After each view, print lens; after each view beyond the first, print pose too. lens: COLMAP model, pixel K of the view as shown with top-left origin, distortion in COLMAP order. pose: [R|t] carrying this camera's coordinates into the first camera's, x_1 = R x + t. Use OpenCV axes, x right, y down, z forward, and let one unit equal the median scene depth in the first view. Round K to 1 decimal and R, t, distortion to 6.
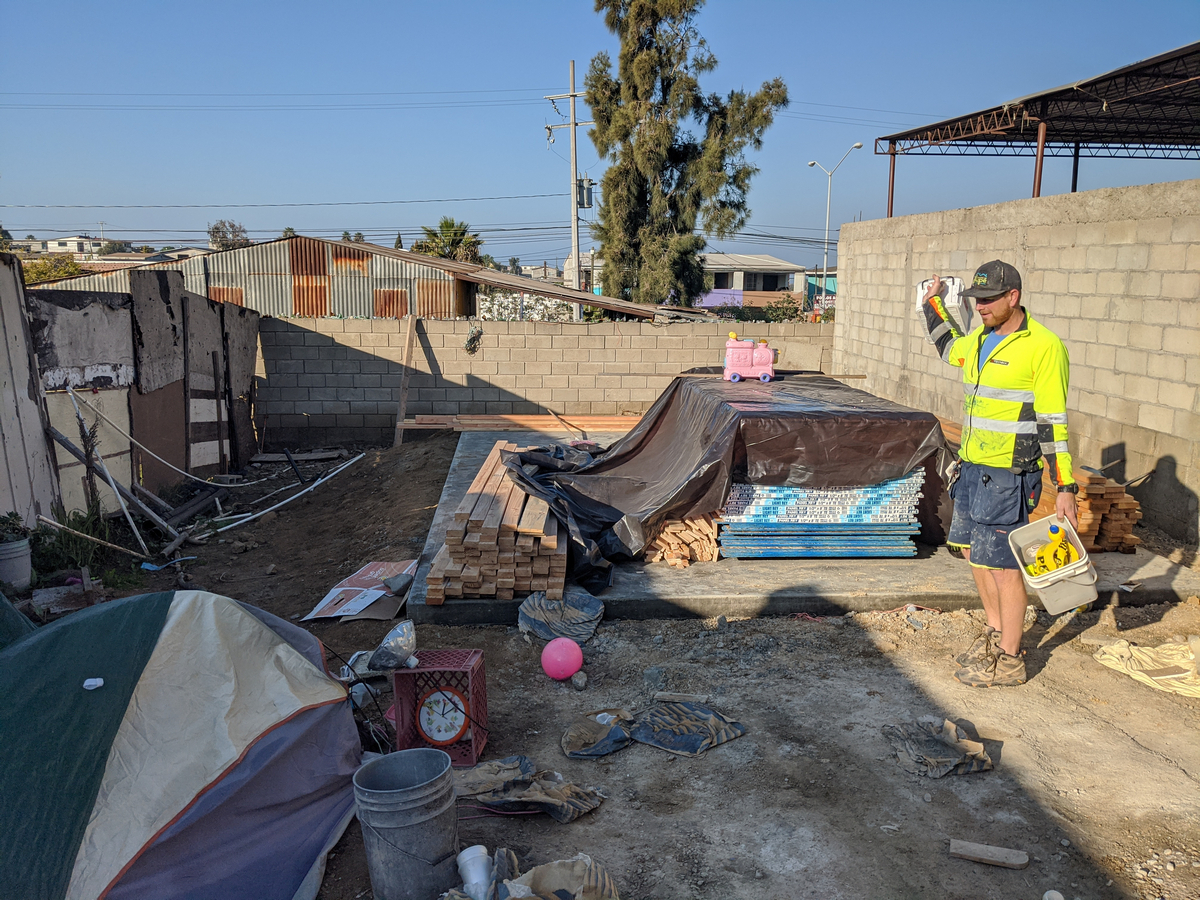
lens RADIAL K [[1001.9, 0, 608.4], [0, 1001.9, 440.5], [0, 0, 1]] dist [0.053739, -0.090203]
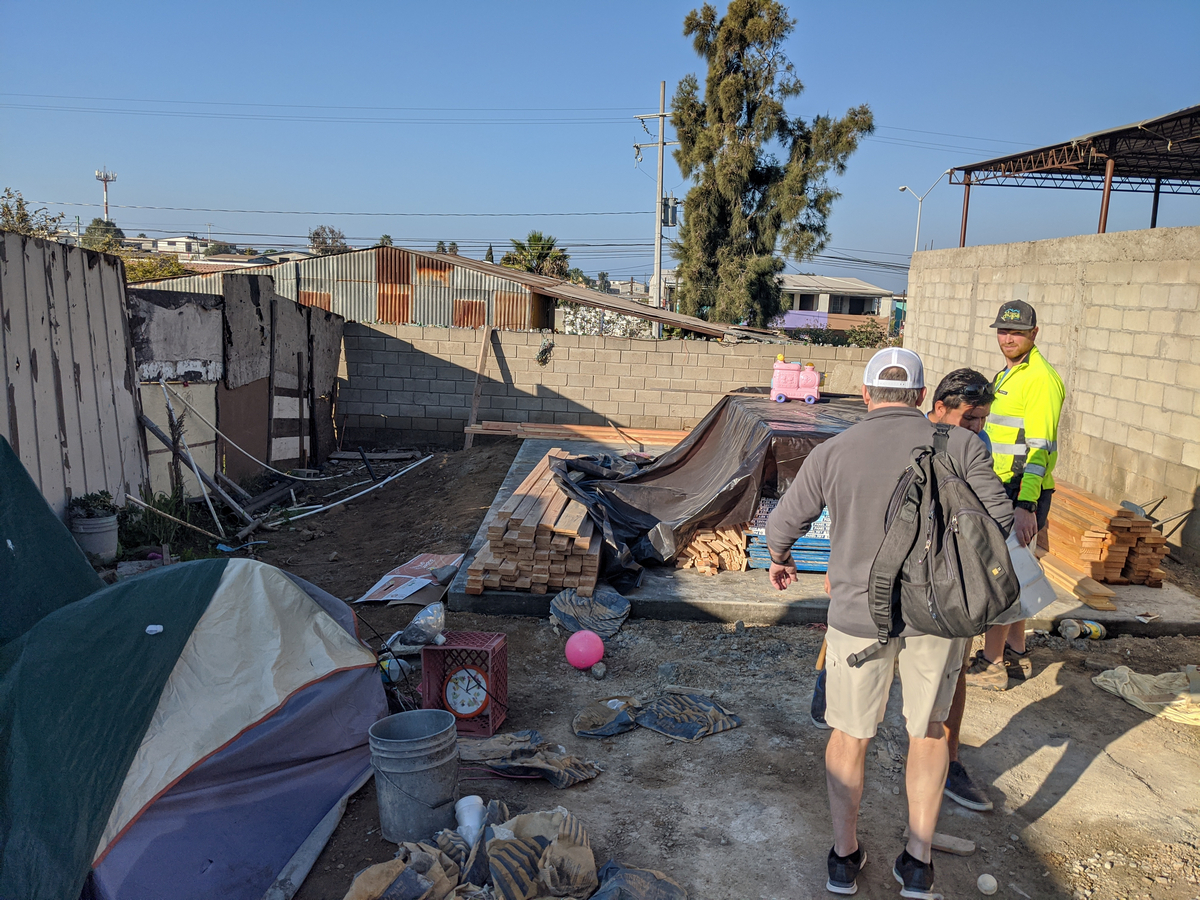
lens RADIAL K [[1001.9, 0, 618.4], [0, 1001.9, 447.1], [0, 0, 1]] dist [0.053739, -0.090203]
pose [[0.996312, 0.048226, -0.070975, 0.024909], [-0.048880, 0.998776, -0.007513, 0.002820], [0.070525, 0.010955, 0.997450, -0.032773]]
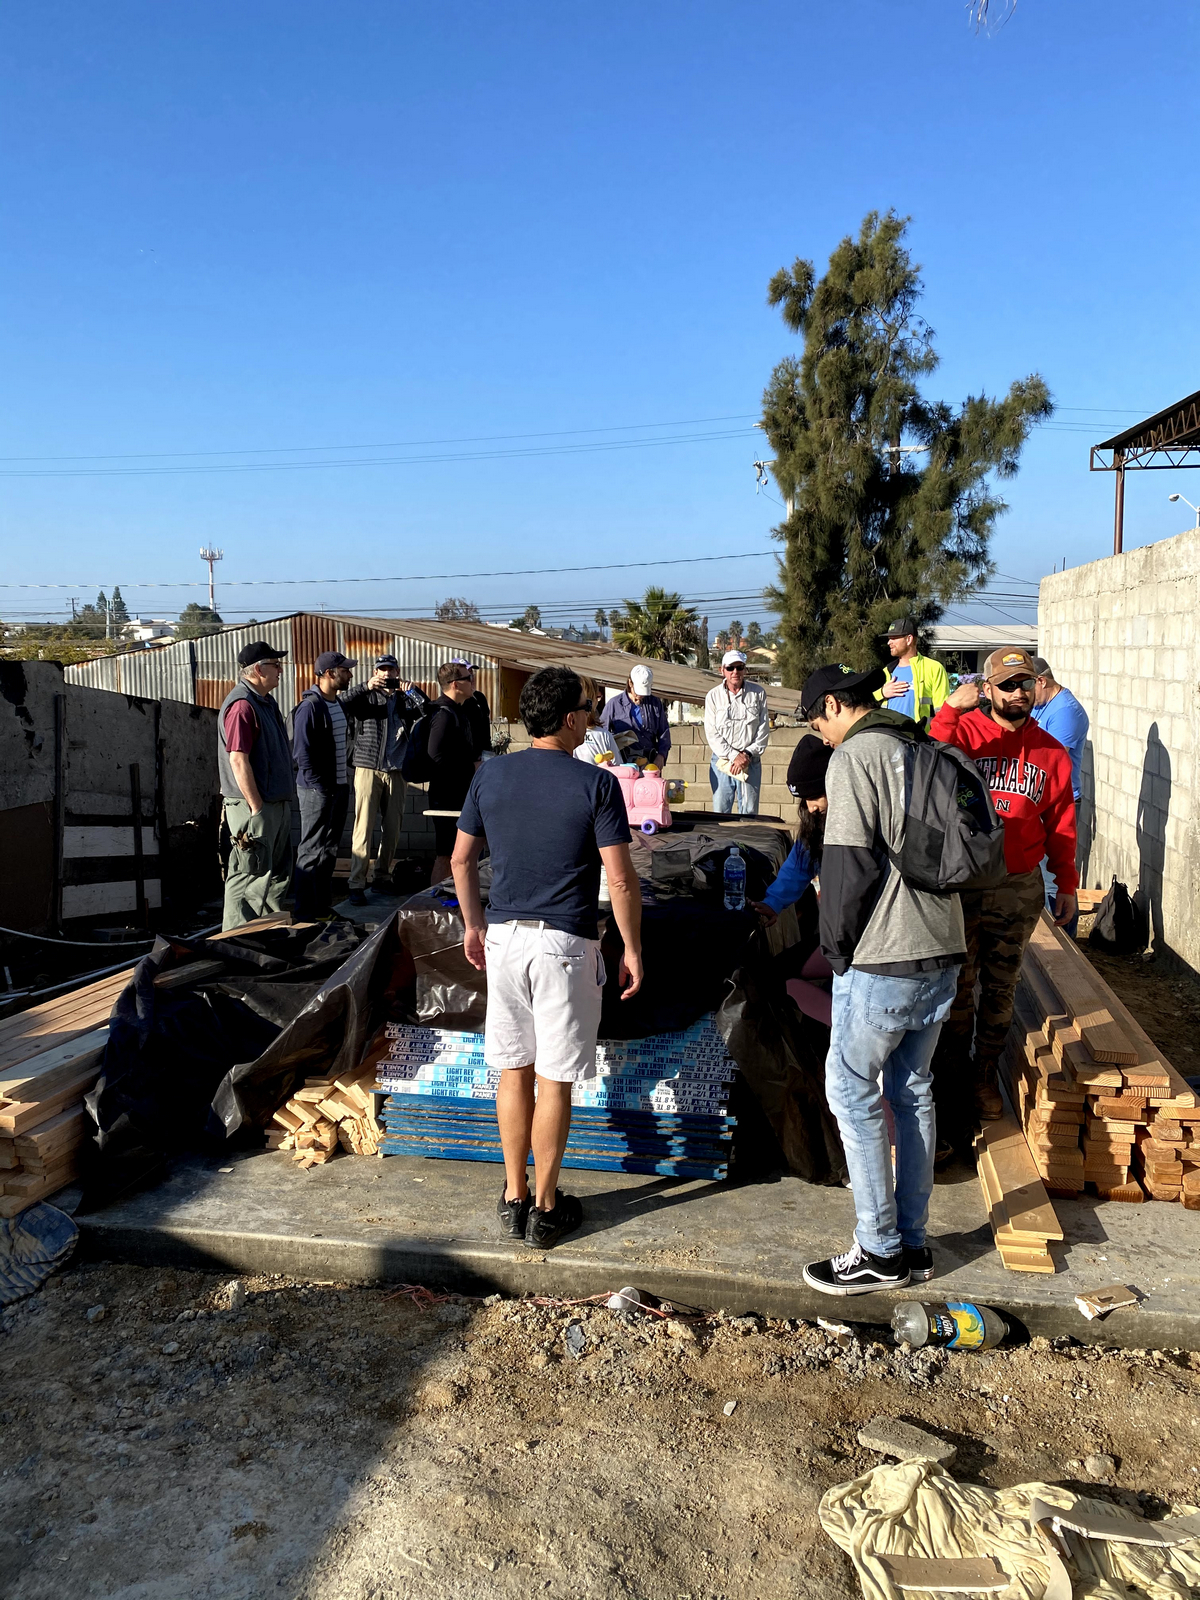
lens RADIAL K [[1279.4, 0, 590.5], [0, 1279.4, 784.0], [0, 0, 1]] dist [0.033491, -0.031837]
pose [[0.964048, 0.015560, -0.265273, 0.232263], [-0.032764, 0.997627, -0.060551, -0.029041], [0.263701, 0.067066, 0.962270, 0.172681]]
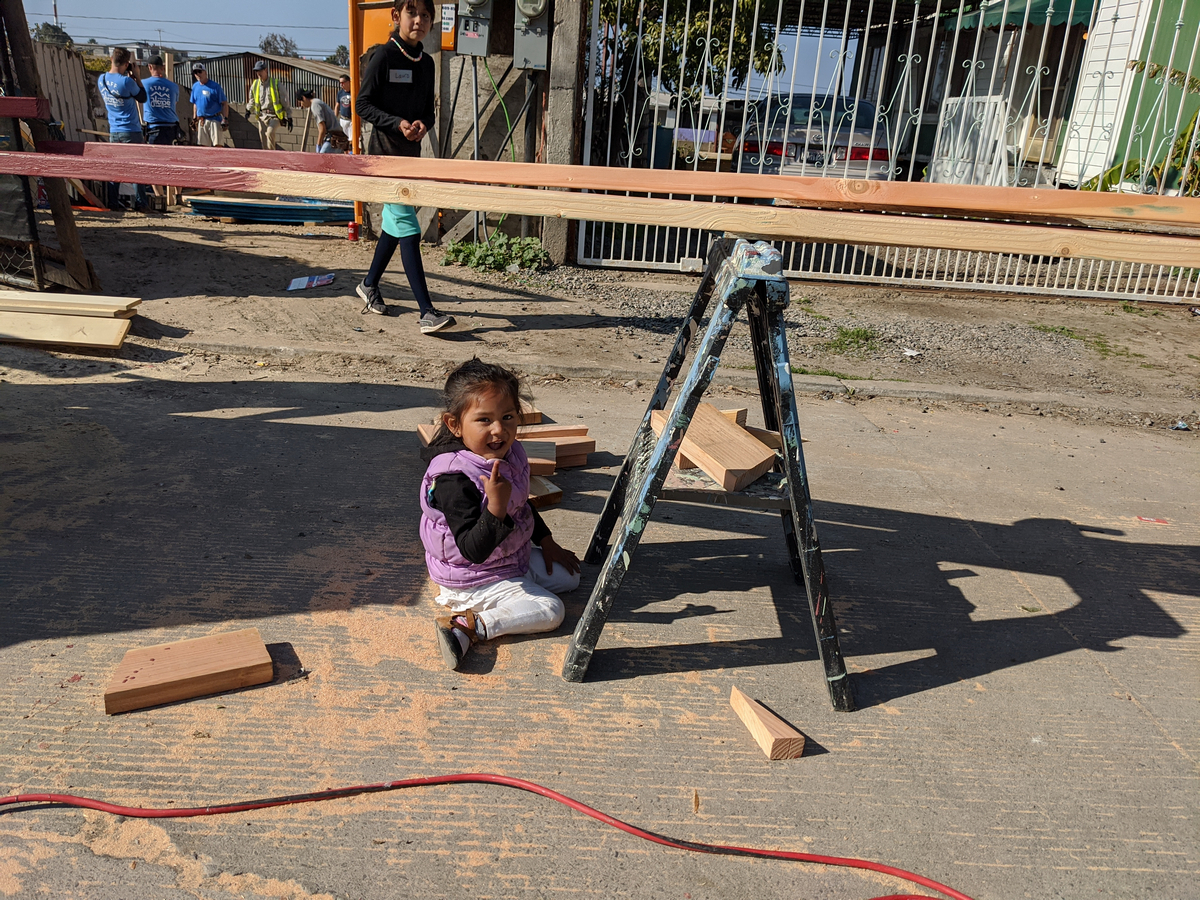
lens RADIAL K [[1001.9, 0, 613.2], [0, 1001.9, 486.6], [0, 0, 1]] dist [0.053739, -0.090203]
pose [[0.995935, 0.079605, -0.042144, 0.557363], [-0.070303, 0.979498, 0.188790, 0.185391], [0.056309, -0.185059, 0.981113, -0.958057]]
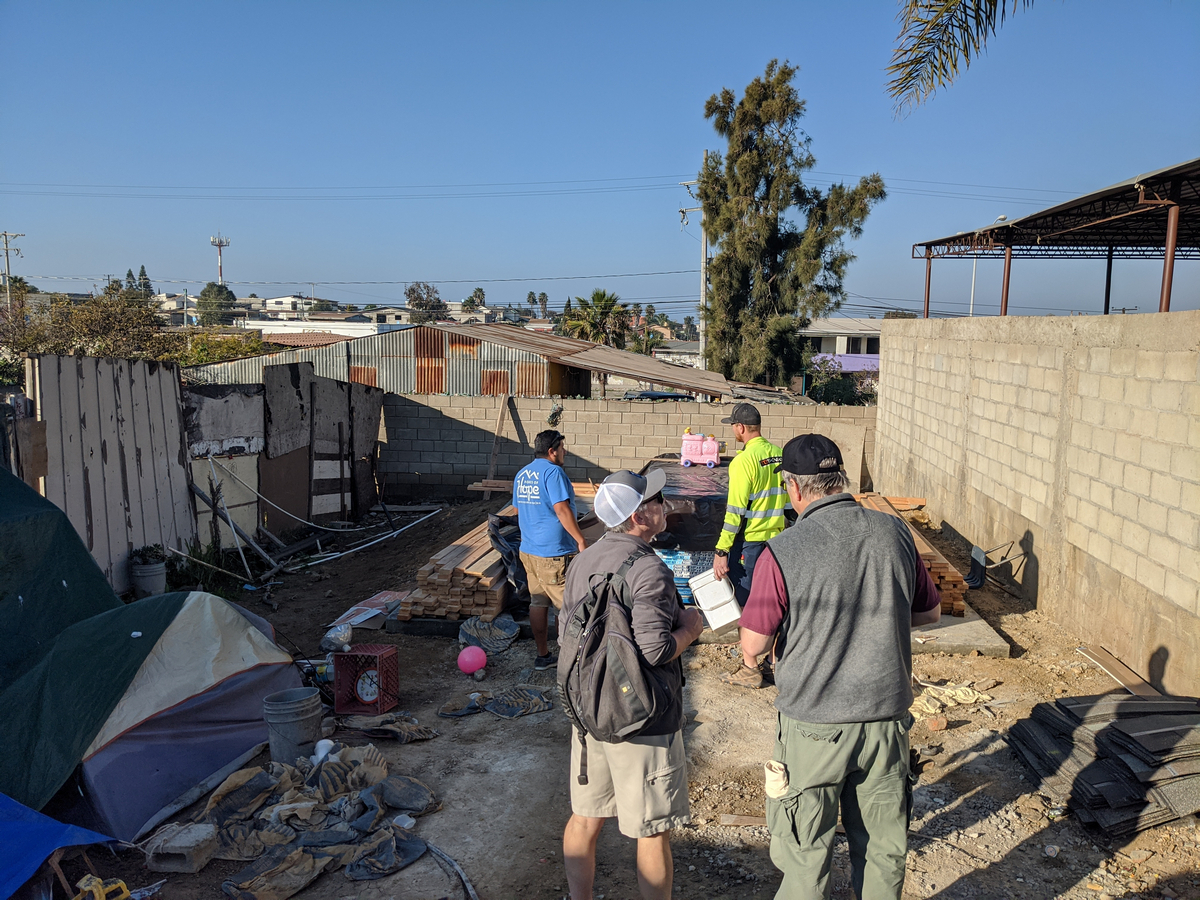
lens RADIAL K [[1001.9, 0, 614.2], [0, 1001.9, 450.5], [0, 0, 1]] dist [0.053739, -0.090203]
pose [[0.984898, 0.029498, -0.170606, 0.178611], [-0.037174, 0.998427, -0.041971, -0.015843], [0.169100, 0.047680, 0.984445, -0.191115]]
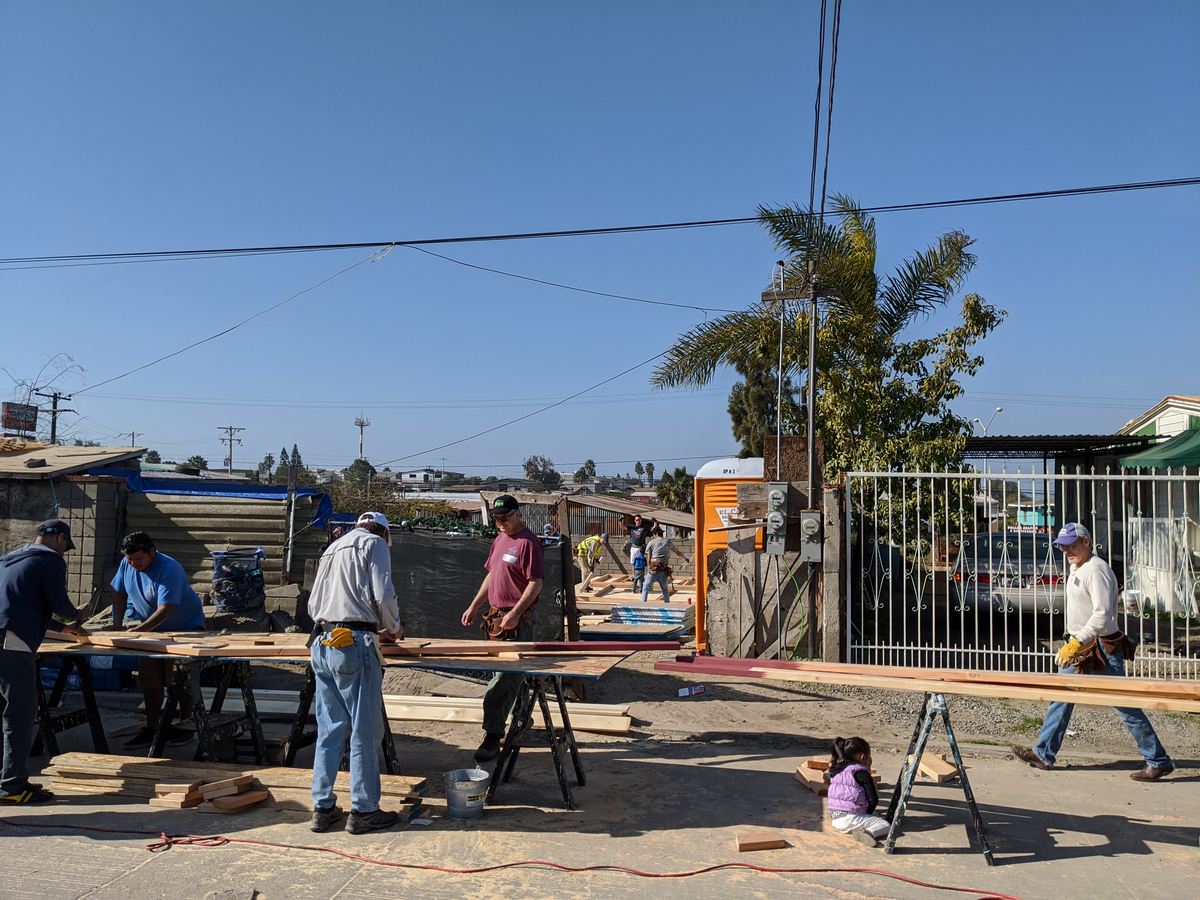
lens RADIAL K [[1001.9, 0, 608.2], [0, 1001.9, 440.2], [0, 0, 1]] dist [0.053739, -0.090203]
pose [[0.958666, -0.013518, -0.284213, 0.557229], [-0.049131, 0.976003, -0.212141, 0.167210], [0.280260, 0.217336, 0.934997, -1.323030]]
